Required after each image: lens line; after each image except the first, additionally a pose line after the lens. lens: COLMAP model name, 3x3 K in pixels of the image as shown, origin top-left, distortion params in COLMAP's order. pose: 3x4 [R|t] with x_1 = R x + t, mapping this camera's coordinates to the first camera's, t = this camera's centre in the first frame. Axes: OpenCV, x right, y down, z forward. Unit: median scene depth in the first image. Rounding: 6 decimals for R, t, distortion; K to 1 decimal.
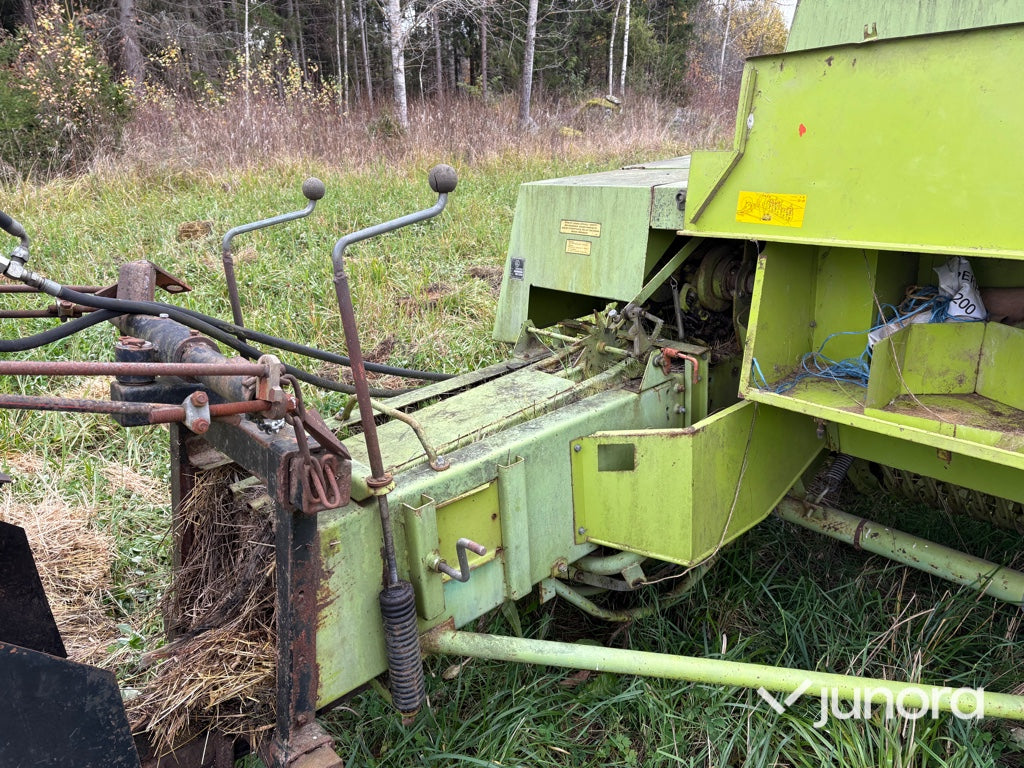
lens RADIAL K [[778.2, 0, 516.8], [0, 778.2, 387.8], [0, 0, 1]] dist [0.054185, -0.050072]
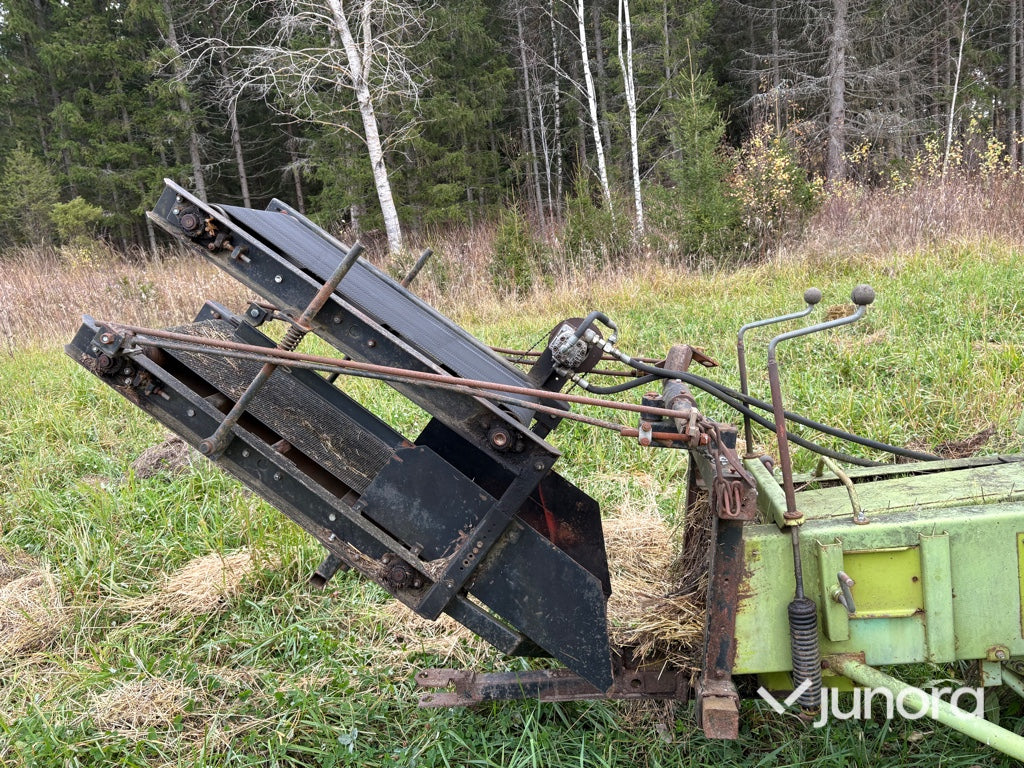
lens RADIAL K [[784.7, 0, 522.5], [0, 784.7, 382.3], [0, 0, 1]] dist [0.063687, -0.060994]
pose [[0.685423, 0.083949, -0.723289, 0.412731], [-0.158052, 0.986802, -0.035244, 0.013458], [0.710784, 0.138474, 0.689645, -0.262475]]
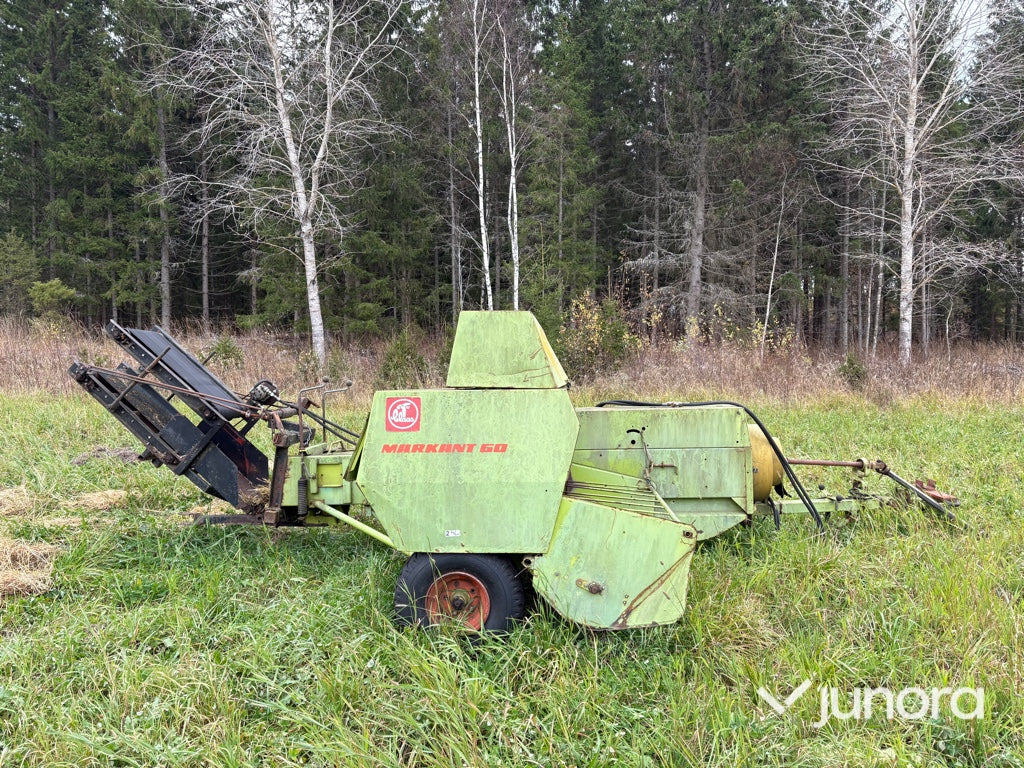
lens RADIAL K [[778.2, 0, 516.8], [0, 778.2, 387.8], [0, 0, 1]] dist [0.054185, -0.050072]
pose [[0.715315, 0.057308, -0.696448, 2.089603], [-0.252630, 0.950432, -0.181267, 0.157440], [0.651539, 0.305607, 0.694336, -0.775299]]
